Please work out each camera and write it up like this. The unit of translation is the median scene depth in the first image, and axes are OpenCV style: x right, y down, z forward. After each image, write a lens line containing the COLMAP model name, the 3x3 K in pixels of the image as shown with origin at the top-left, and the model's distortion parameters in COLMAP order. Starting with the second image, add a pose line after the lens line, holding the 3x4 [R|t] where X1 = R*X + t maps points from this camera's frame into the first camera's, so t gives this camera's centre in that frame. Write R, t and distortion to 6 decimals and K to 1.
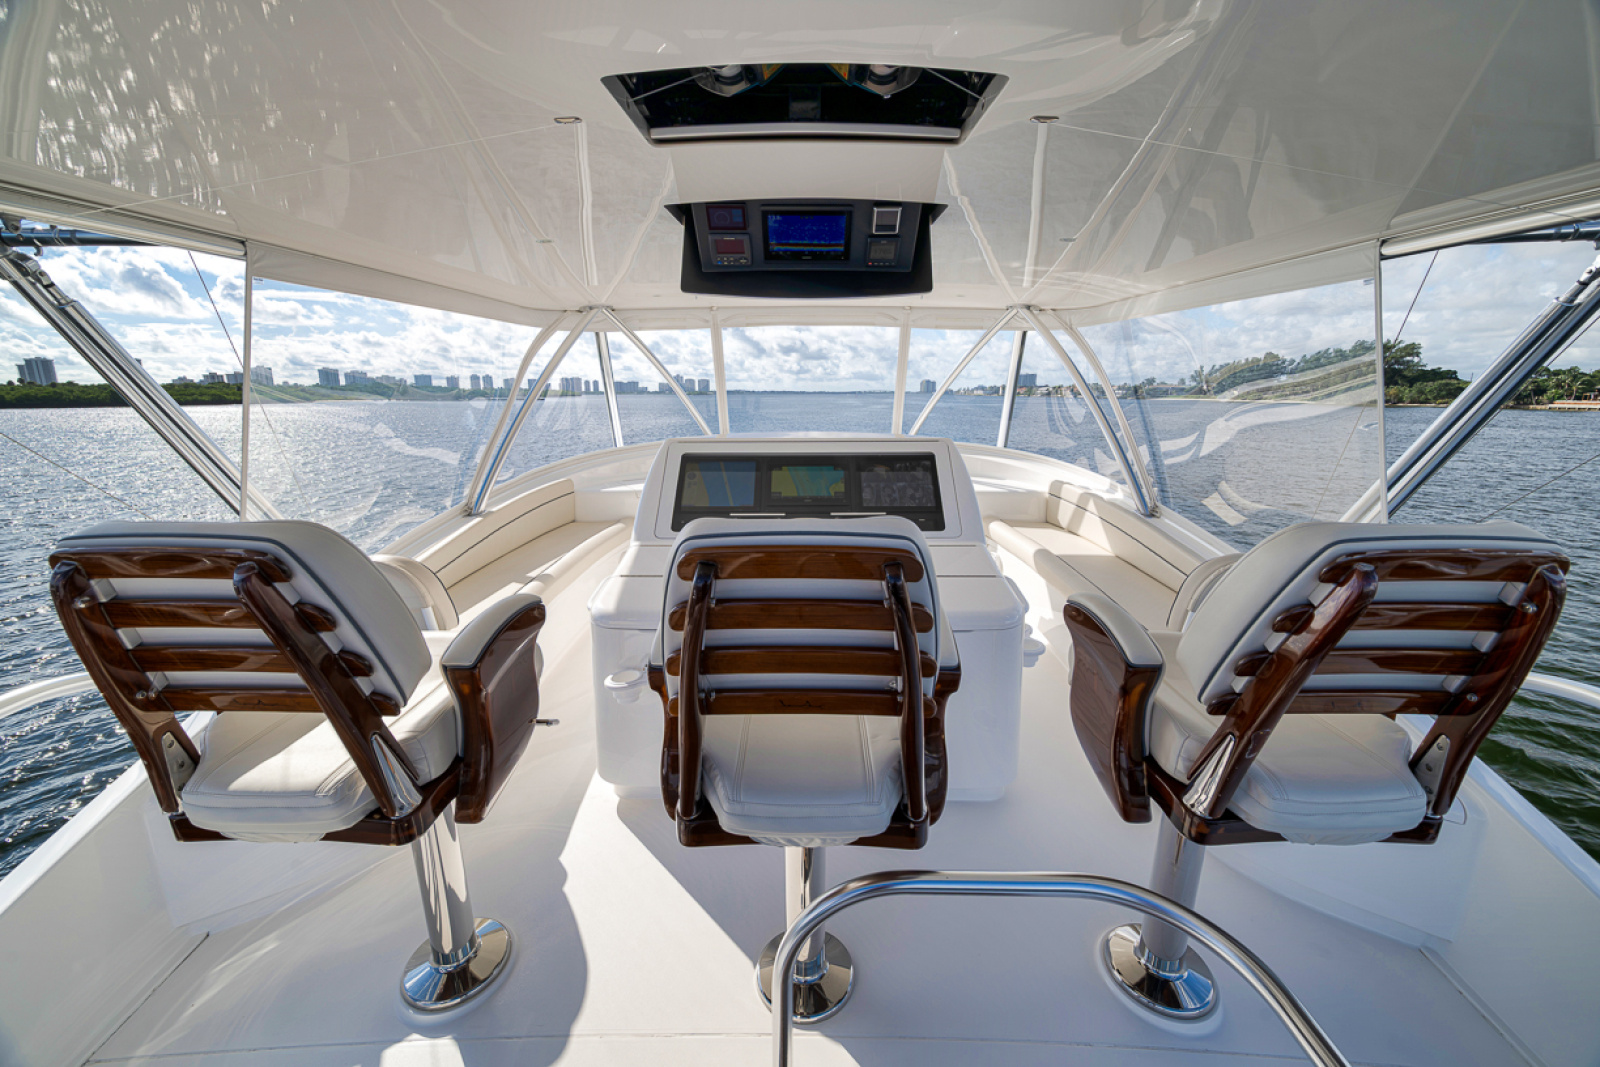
lens RADIAL K [[663.3, 0, 793.4], [0, 663.3, 543.8], [0, 0, 1]] dist [0.009121, 0.000685]
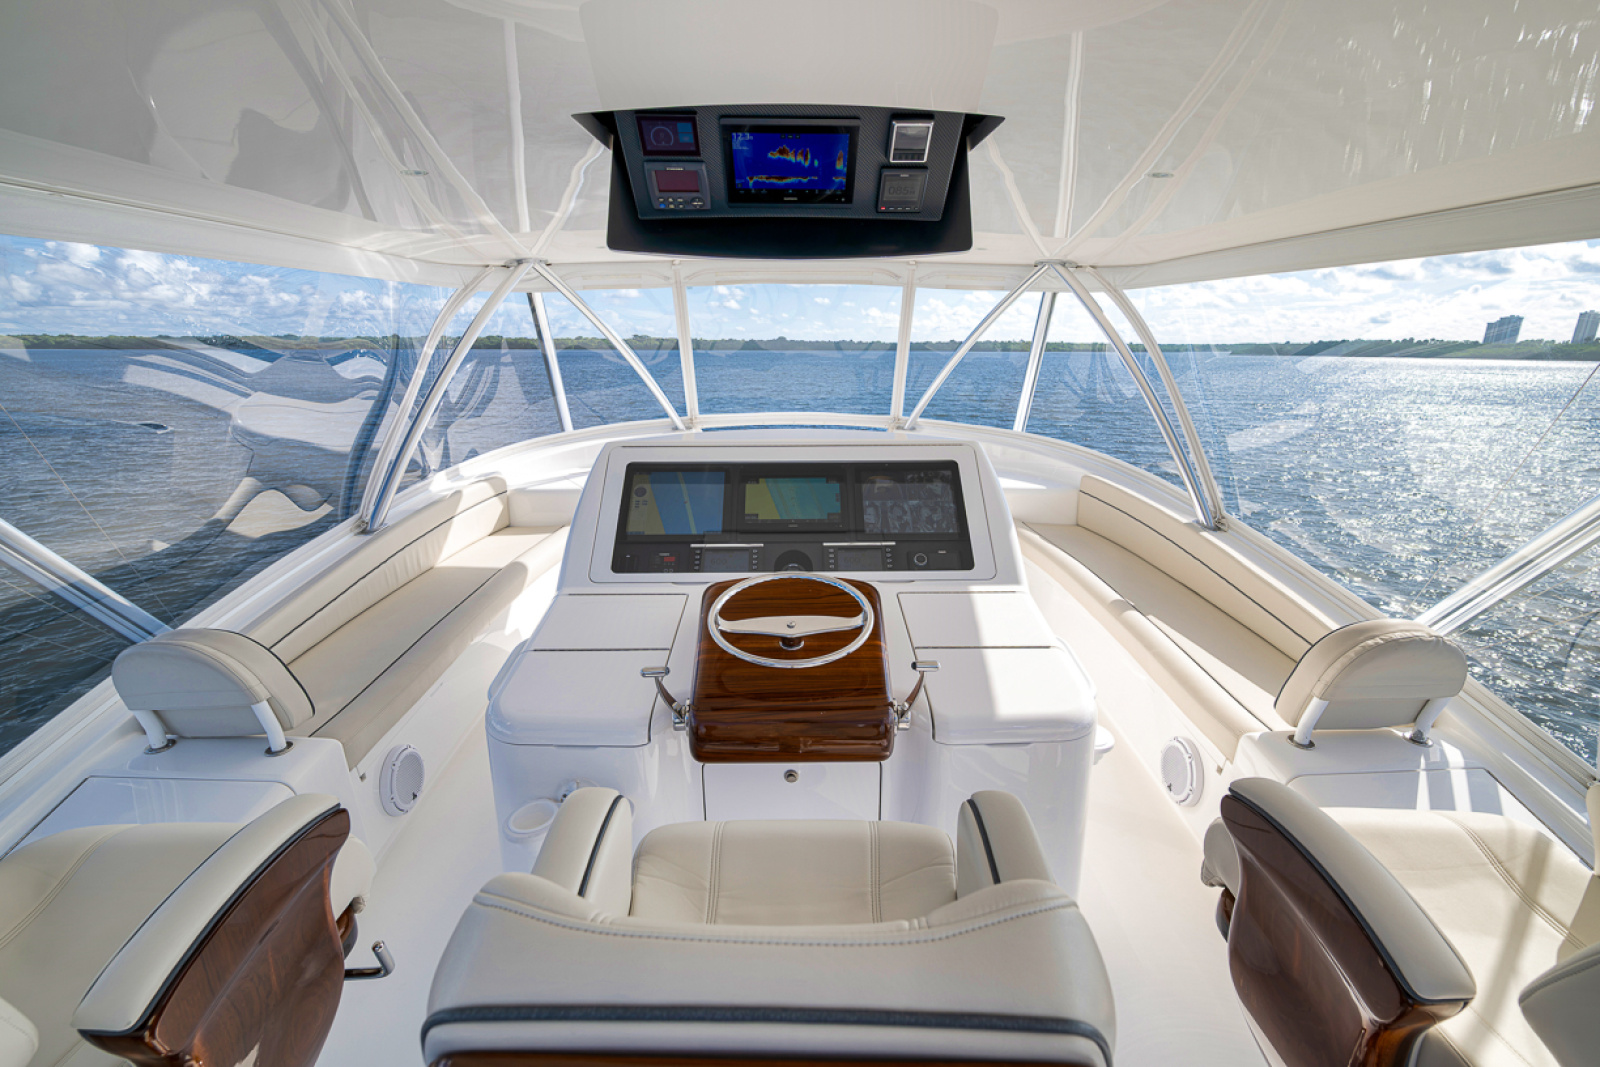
lens RADIAL K [[667.3, 0, 789.0], [0, 667.3, 531.0], [0, 0, 1]] dist [0.011965, 0.000818]
pose [[0.999843, -0.003063, 0.017444, 0.003949], [0.002139, 0.998607, 0.052728, -0.098876], [-0.017581, -0.052682, 0.998457, 0.231644]]
